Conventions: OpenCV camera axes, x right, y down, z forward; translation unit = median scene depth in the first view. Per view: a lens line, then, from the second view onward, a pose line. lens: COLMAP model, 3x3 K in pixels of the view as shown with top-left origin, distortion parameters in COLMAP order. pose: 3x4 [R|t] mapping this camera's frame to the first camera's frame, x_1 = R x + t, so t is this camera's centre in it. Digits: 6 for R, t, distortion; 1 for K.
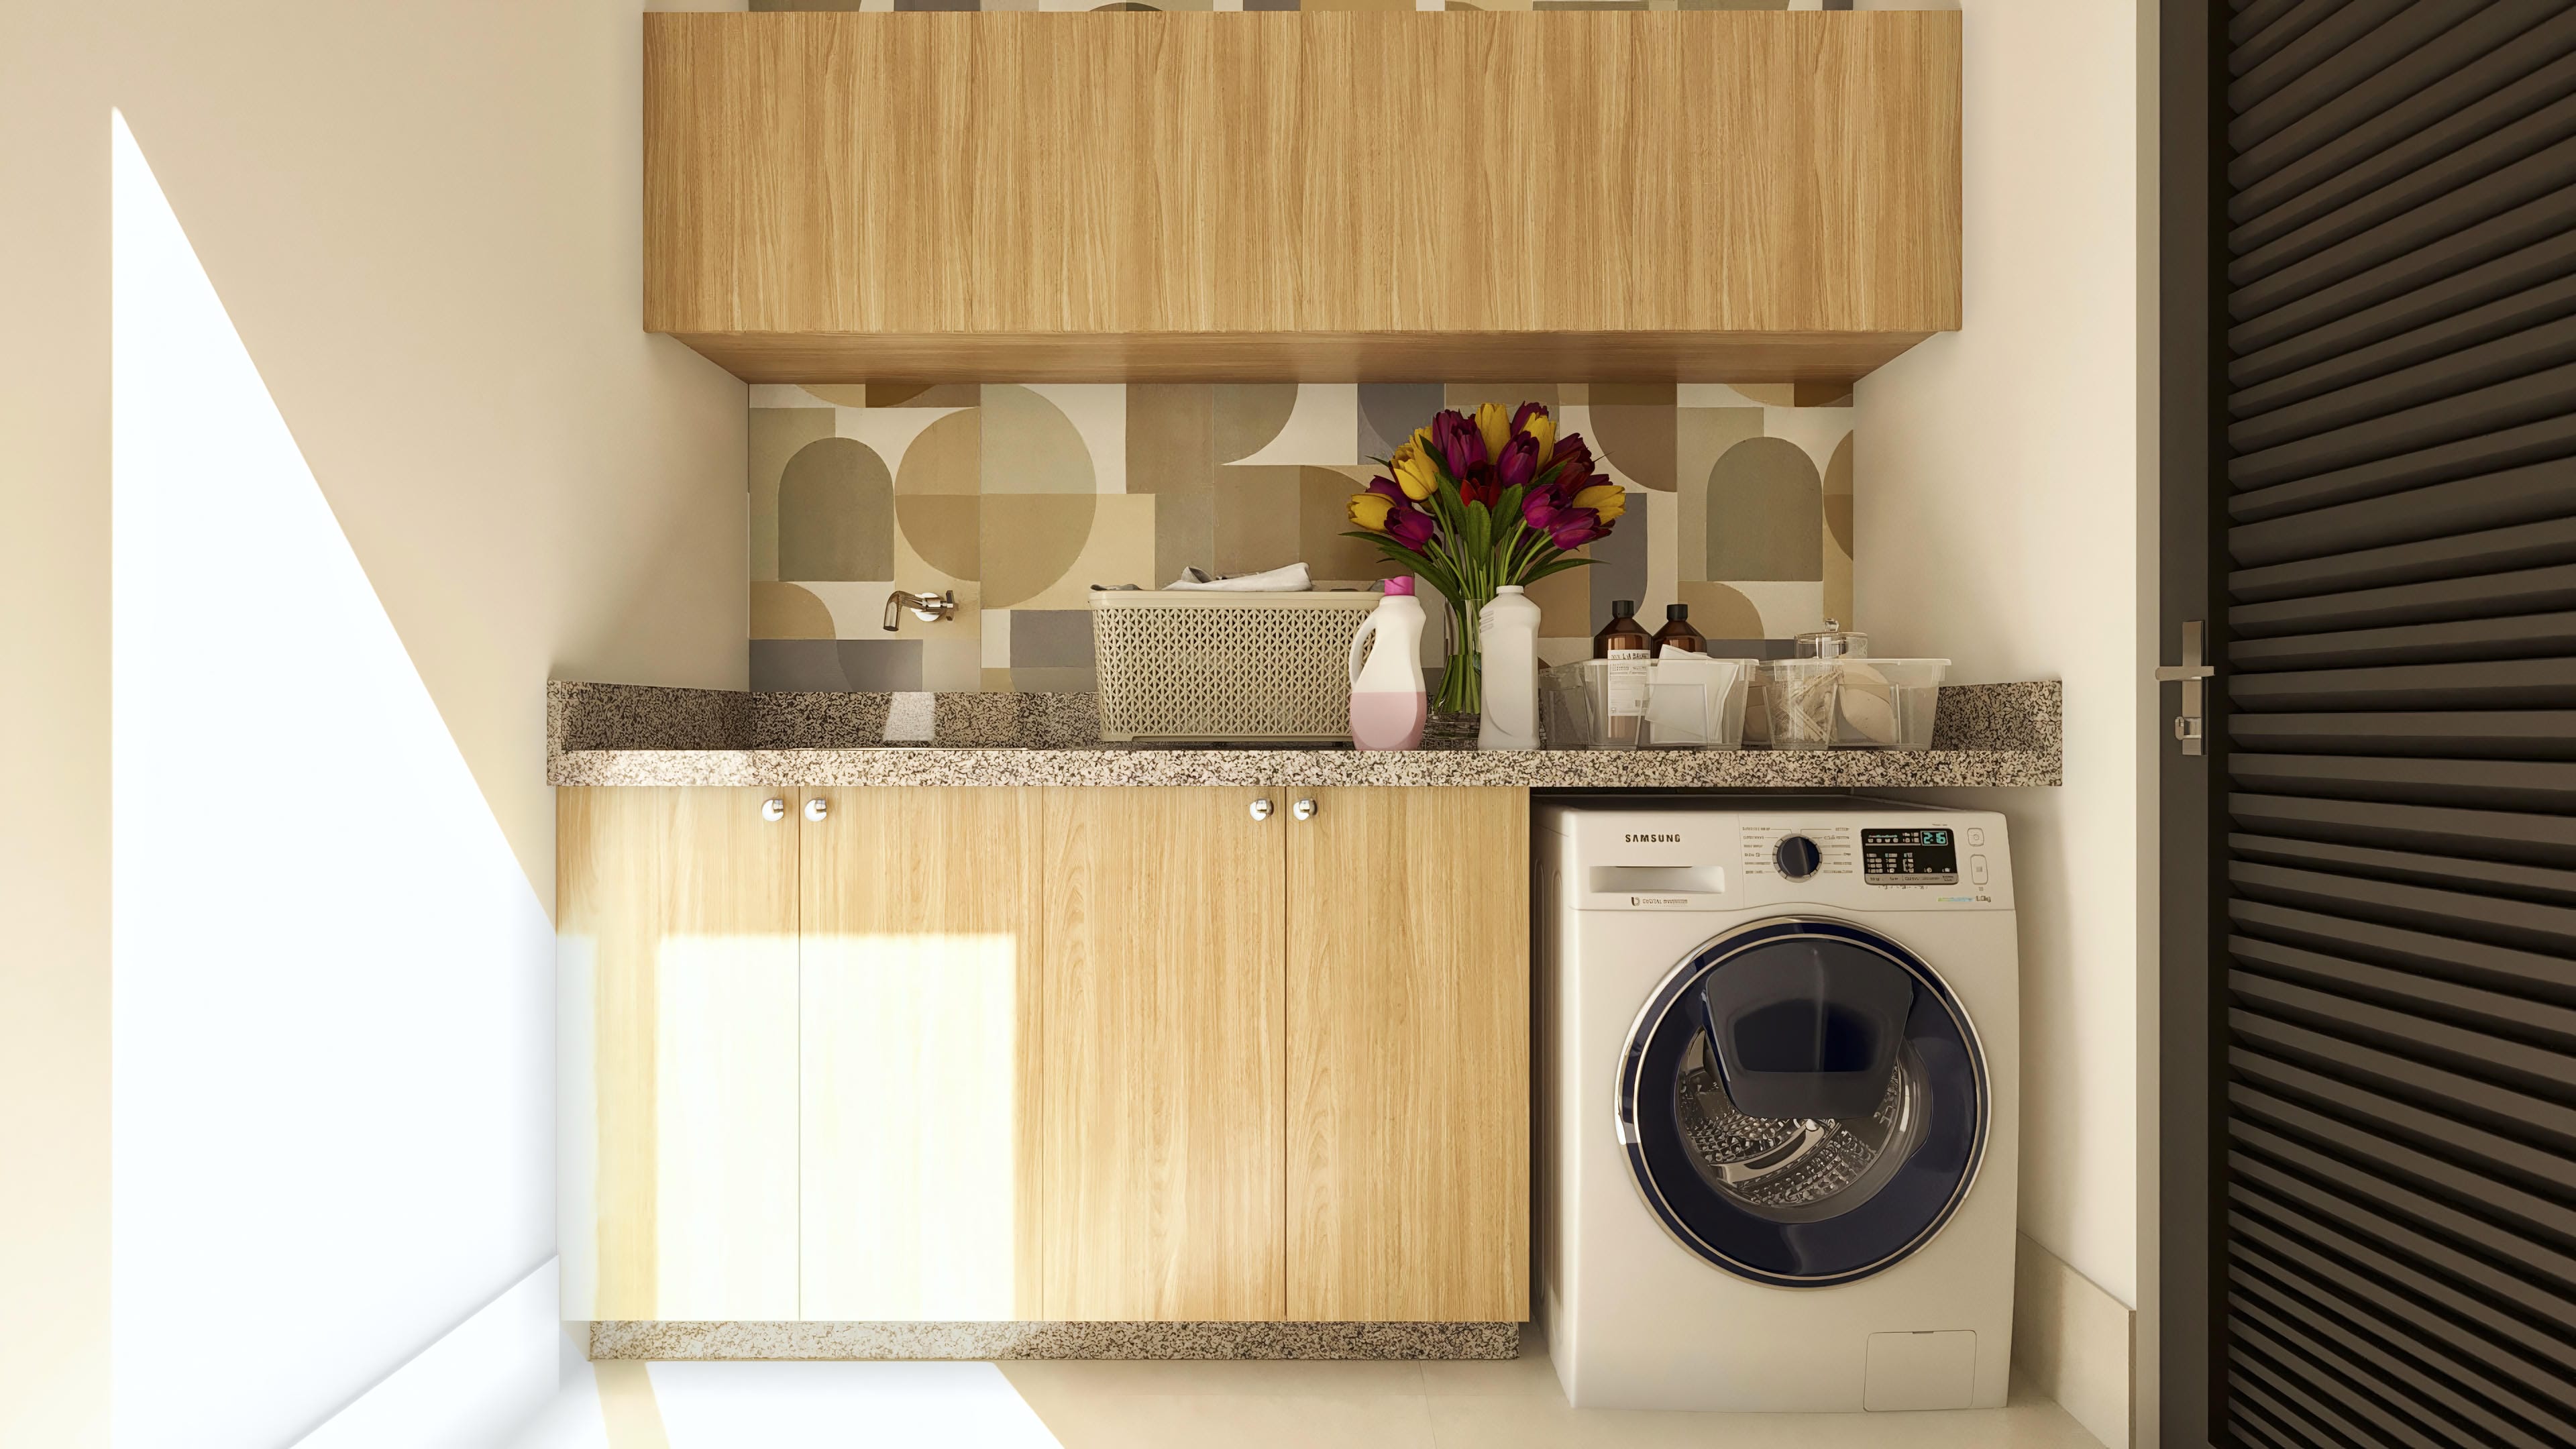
lens RADIAL K [[1154.2, 0, 1288.0], [0, 1154.2, 724.5], [0, 0, 1]] dist [-0.001501, -0.000041]
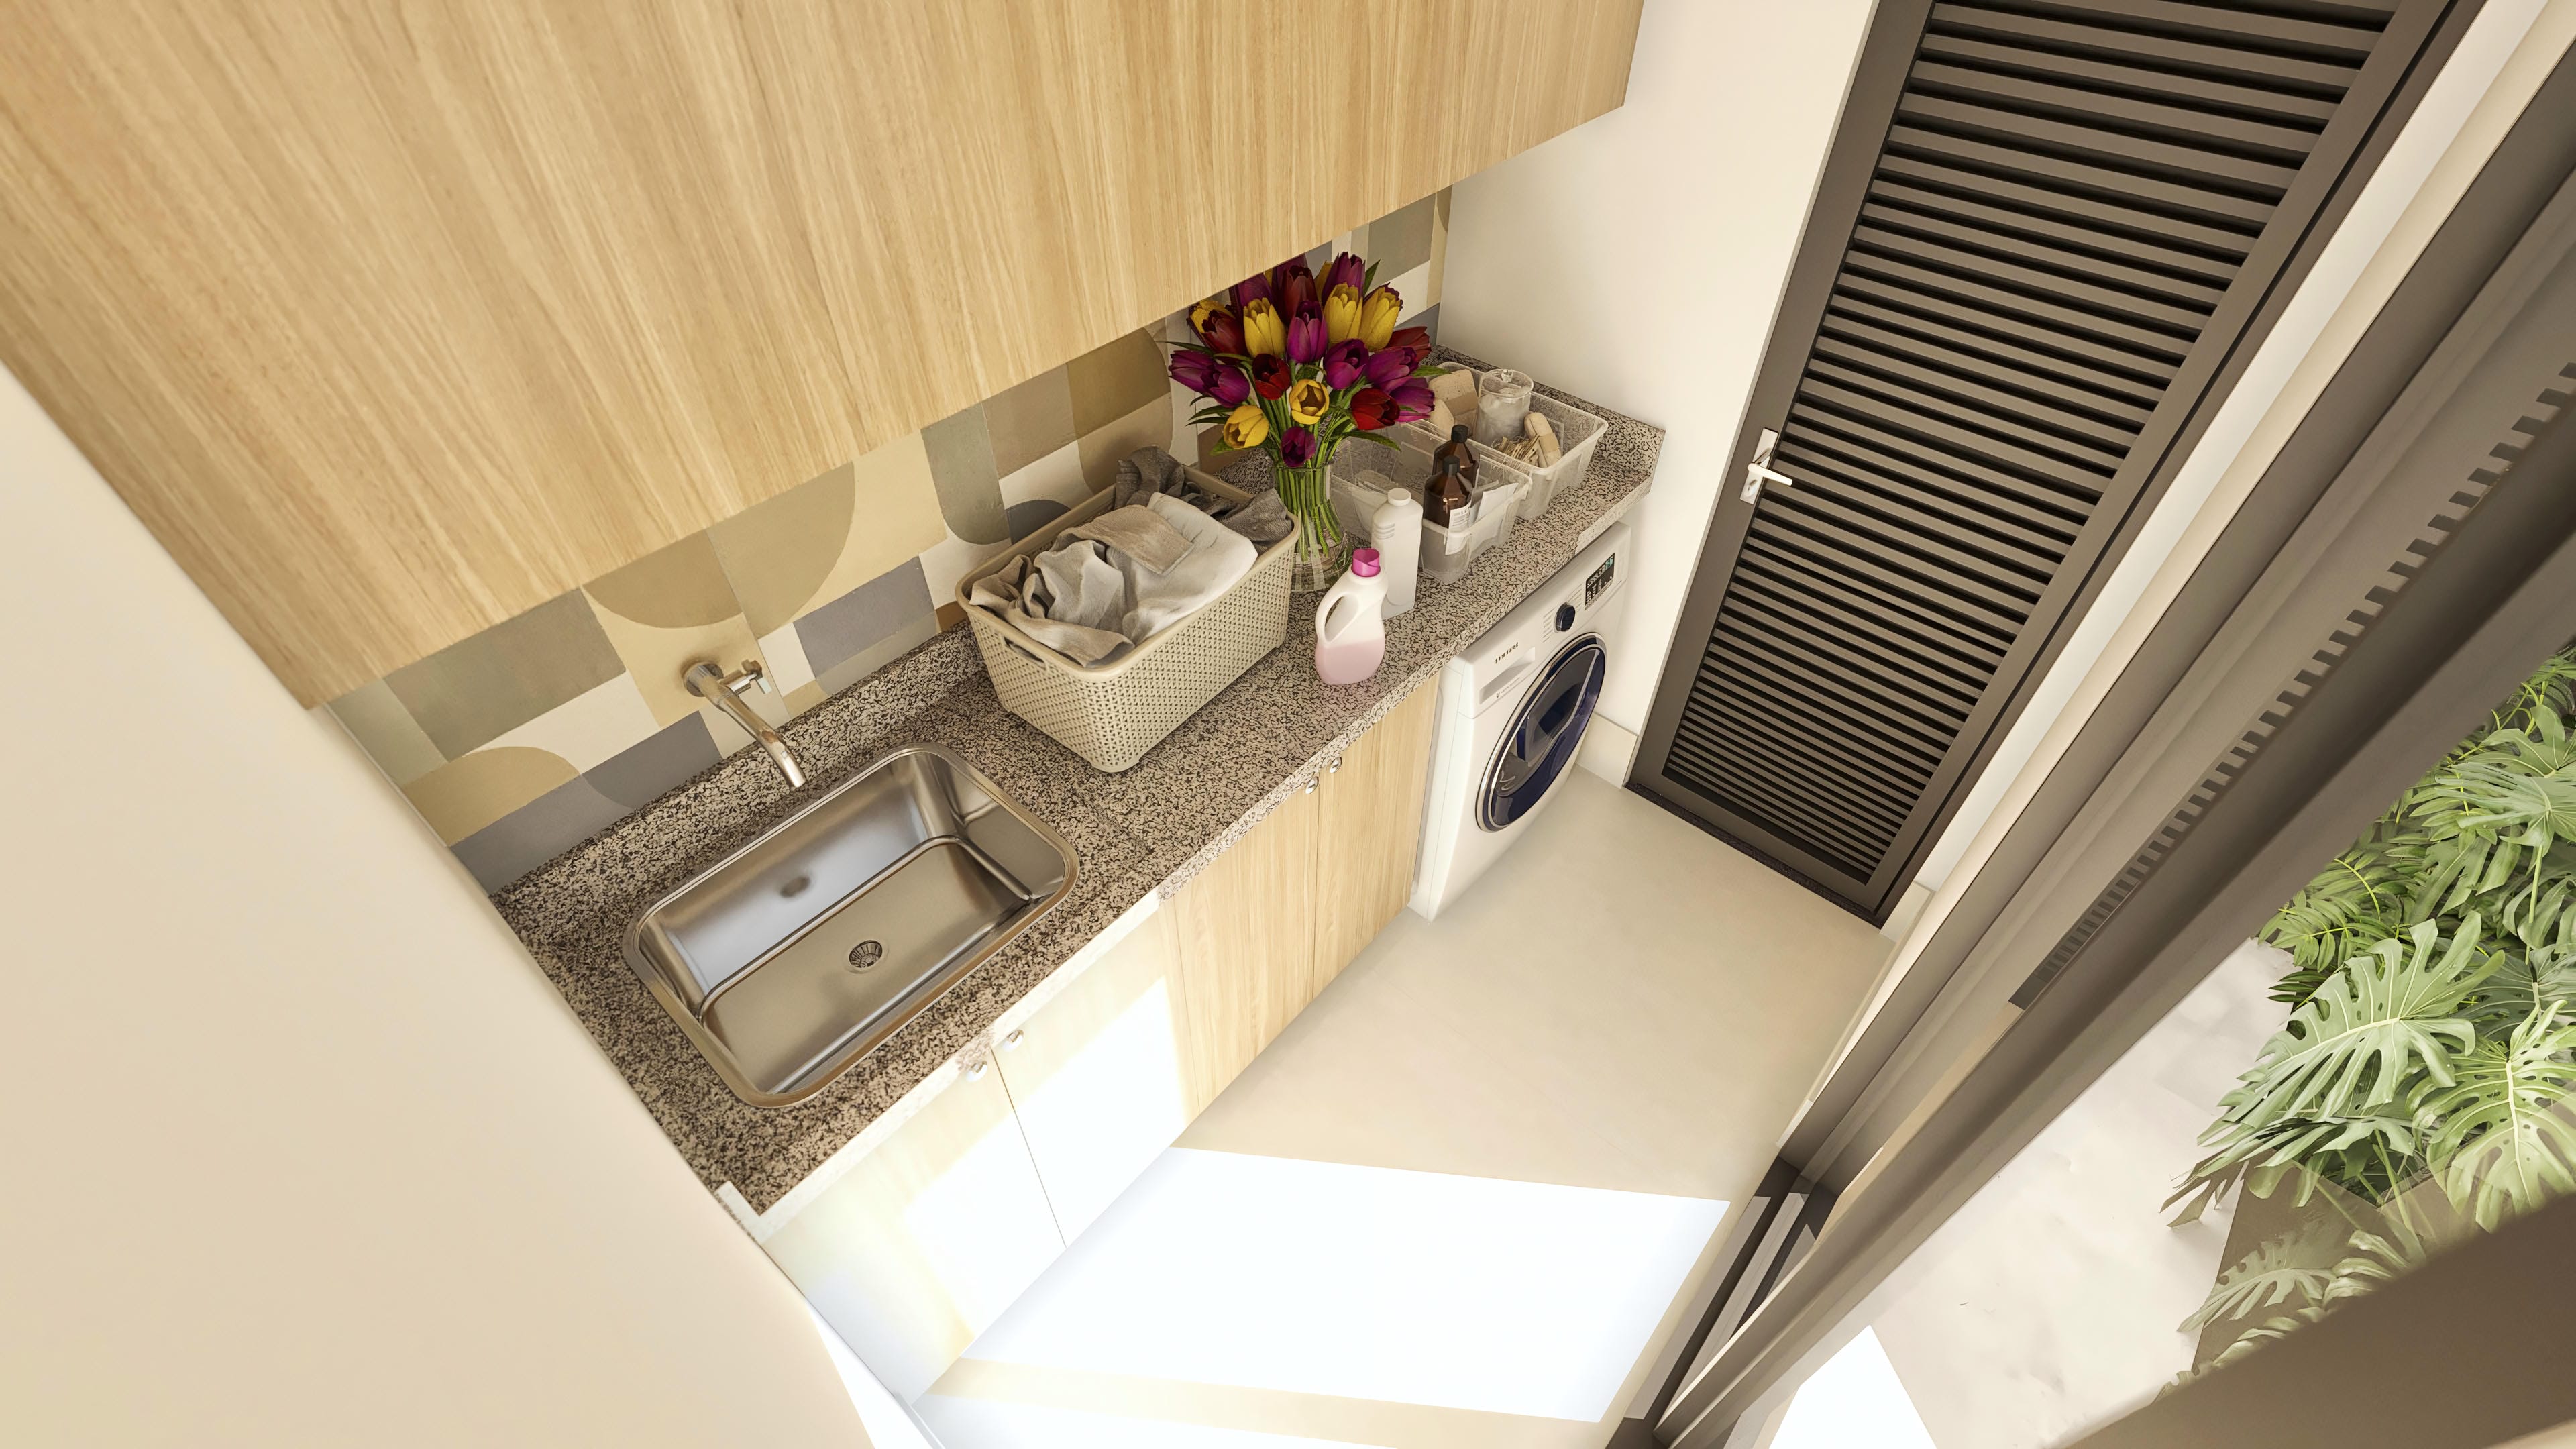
lens RADIAL K [[1110.8, 0, 1288.0], [0, 1110.8, 724.5], [0, 0, 1]] dist [0.001781, -0.000117]
pose [[0.663557, -0.527545, 0.530461, -0.535275], [0.000006, 0.709057, 0.705151, -0.680111], [-0.748126, -0.467905, 0.470503, 0.447816]]
